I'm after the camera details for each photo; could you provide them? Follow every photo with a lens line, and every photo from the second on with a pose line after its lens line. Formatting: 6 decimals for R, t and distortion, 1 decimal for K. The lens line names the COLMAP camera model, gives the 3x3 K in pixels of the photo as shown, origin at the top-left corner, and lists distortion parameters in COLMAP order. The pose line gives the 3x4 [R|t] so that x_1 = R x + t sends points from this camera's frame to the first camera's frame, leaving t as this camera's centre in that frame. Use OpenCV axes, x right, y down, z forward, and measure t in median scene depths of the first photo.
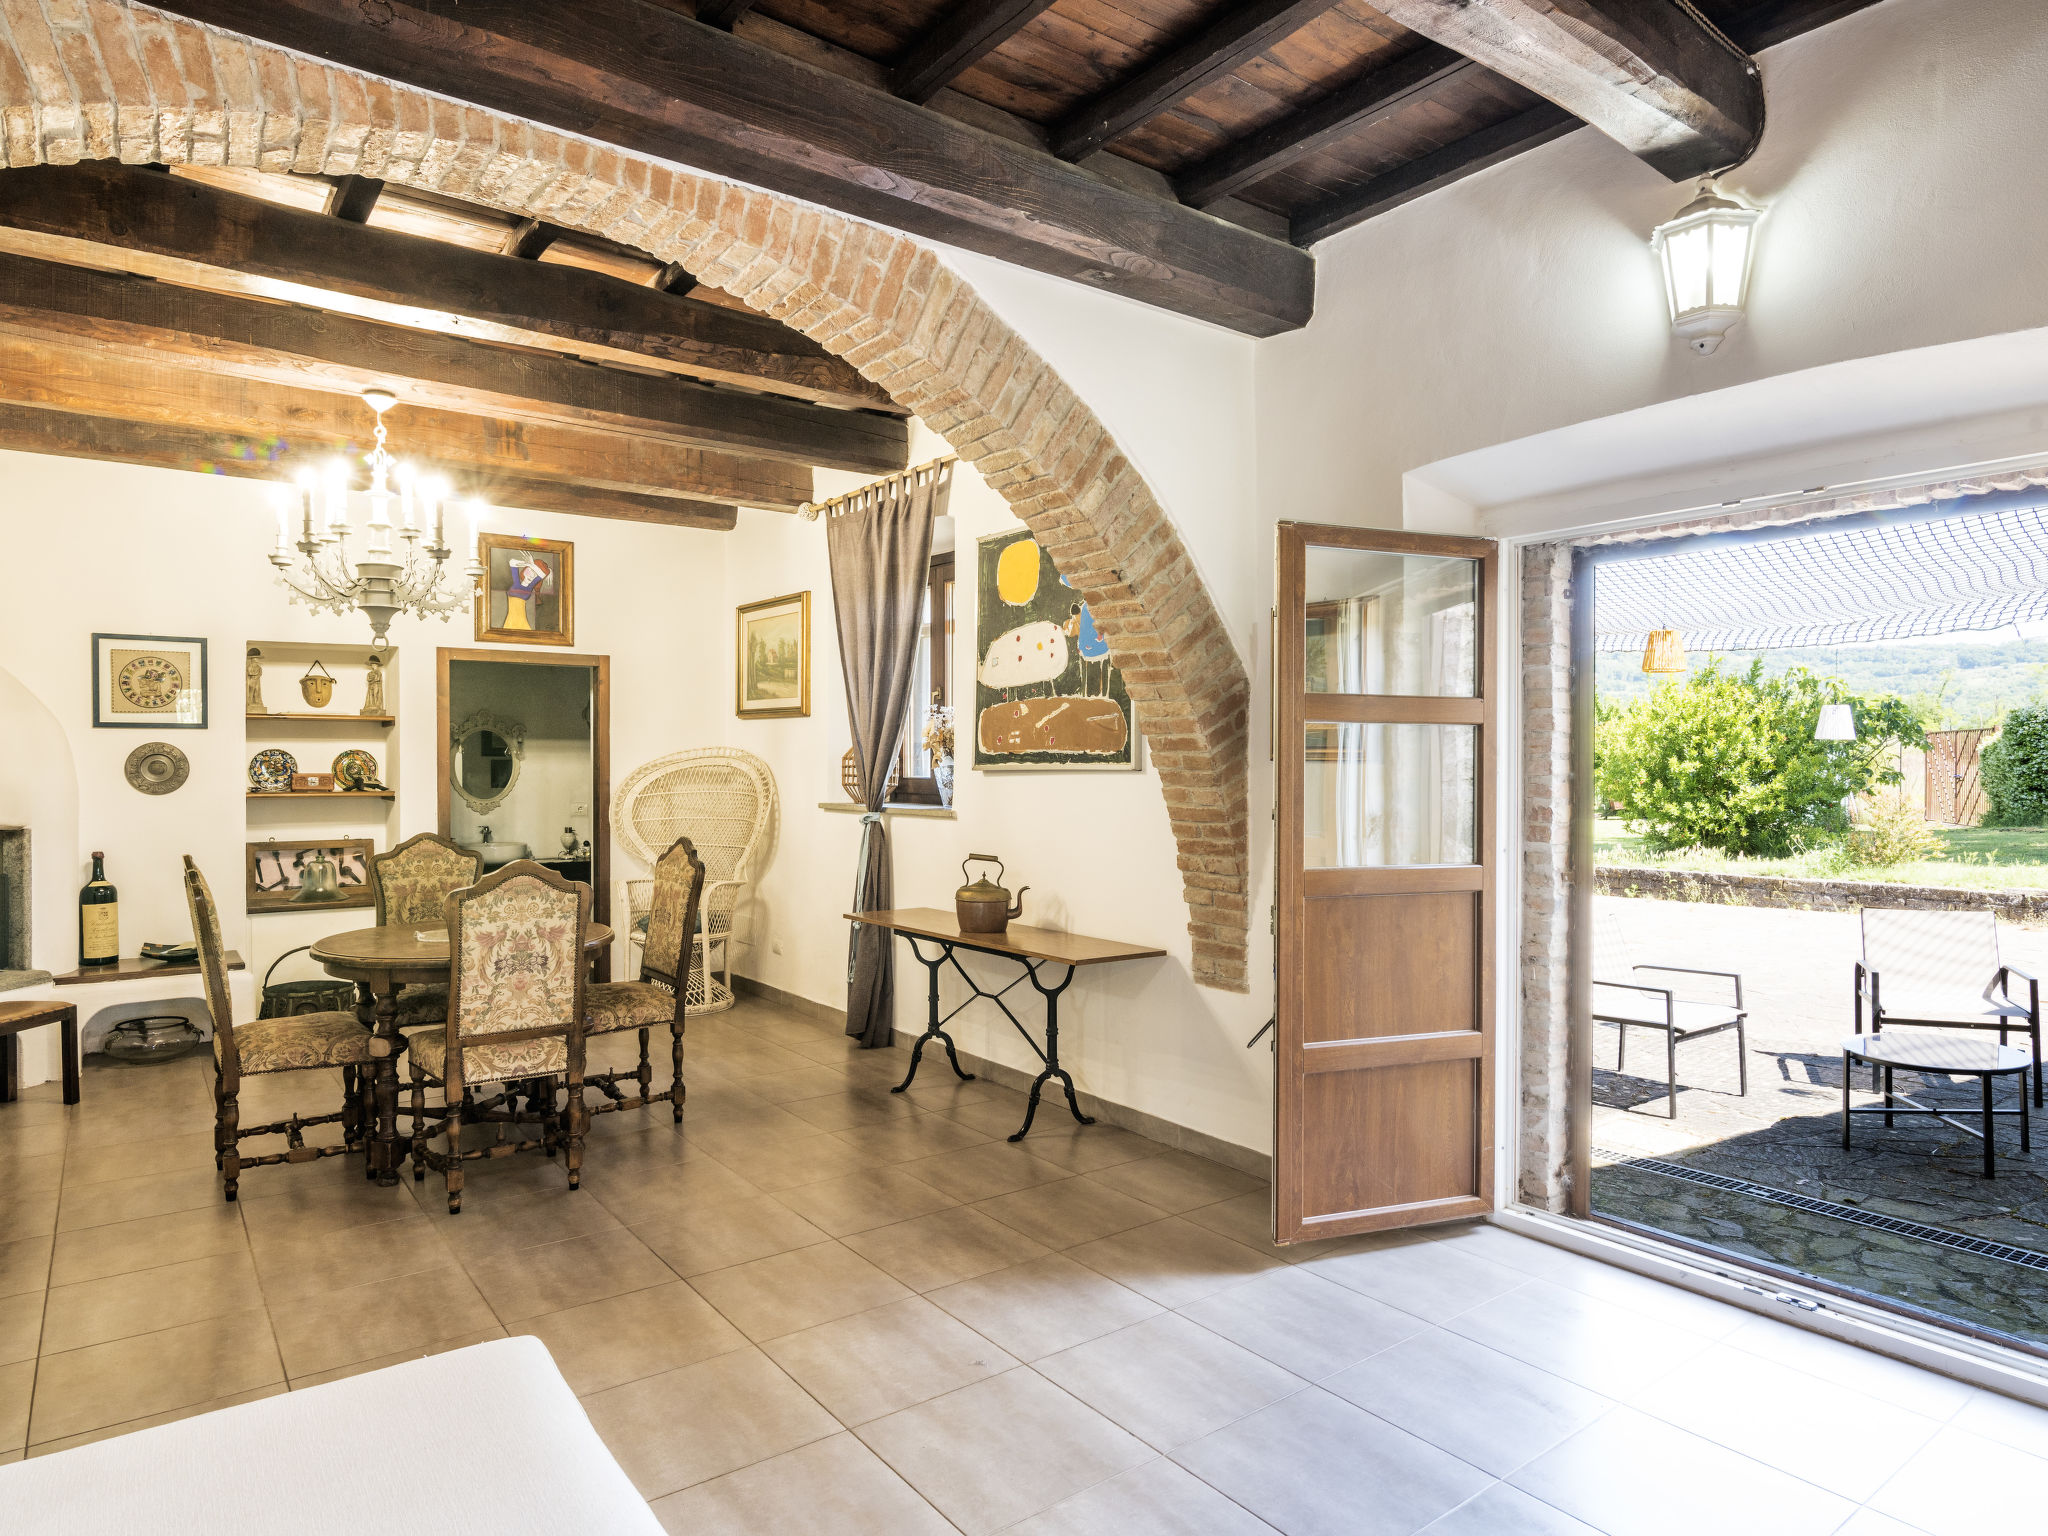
lens RADIAL K [[1255.5, 0, 953.5], [0, 1255.5, 771.9], [0, 0, 1]] dist [0.007150, 0.002165]
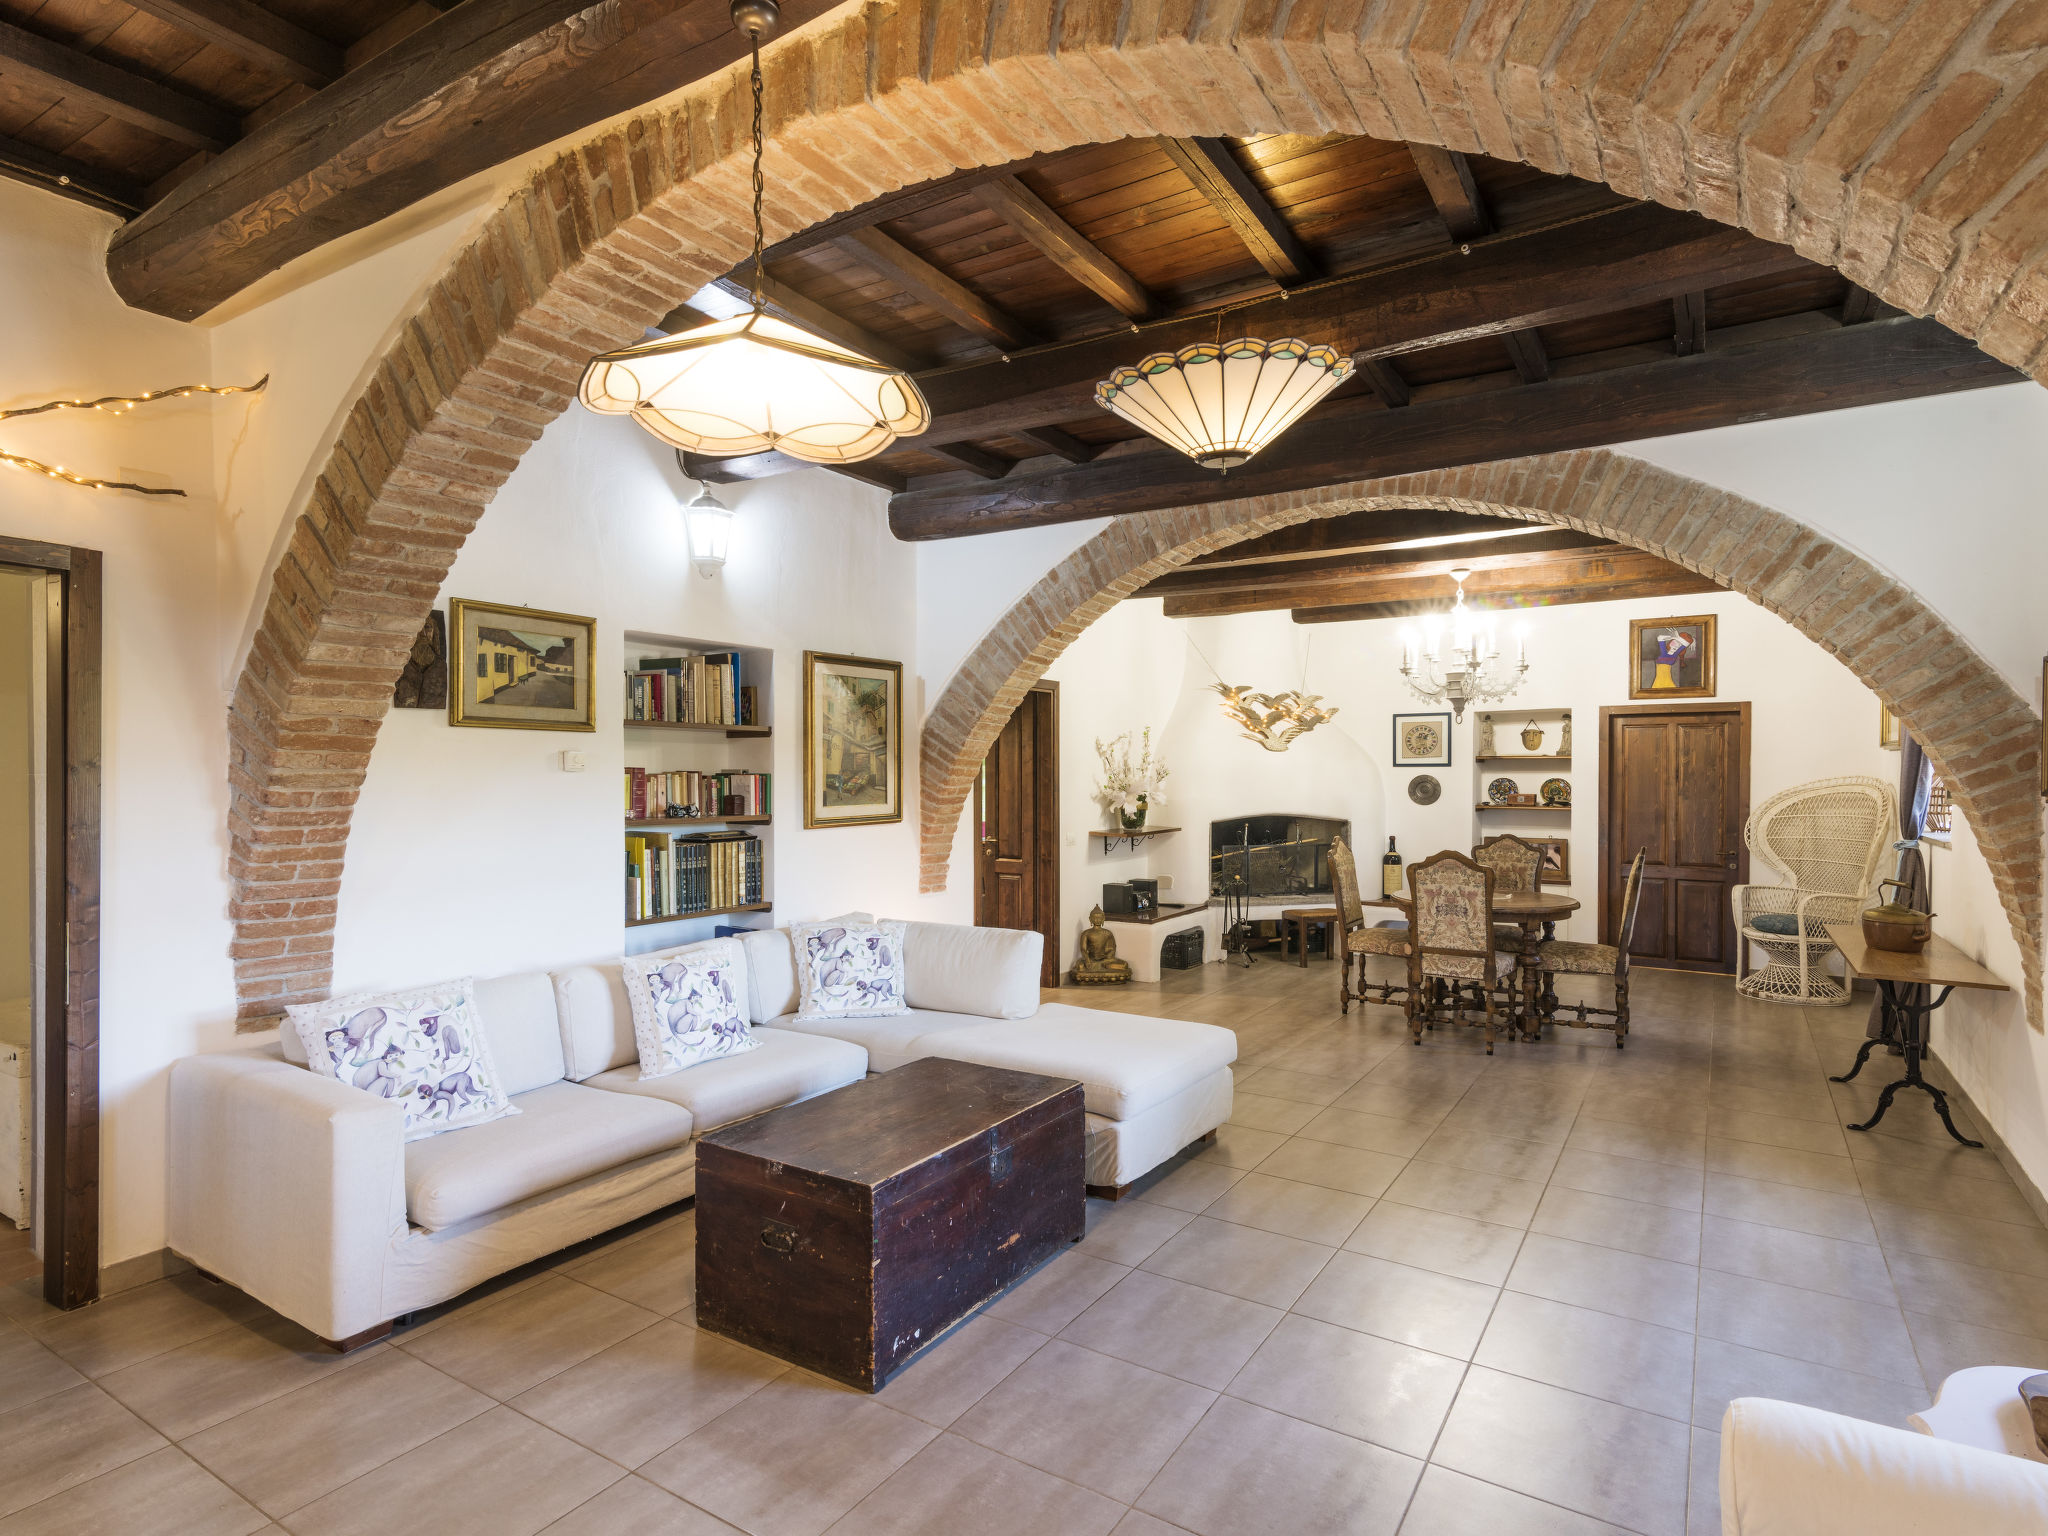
lens RADIAL K [[1047.7, 0, 1015.1], [0, 1047.7, 778.2], [0, 0, 1]] dist [0.018405, -0.004926]
pose [[0.365595, 0.004352, -0.930764, 0.728937], [-0.008414, 0.999964, 0.001371, -0.022858], [0.930736, 0.007330, 0.365618, -0.073412]]
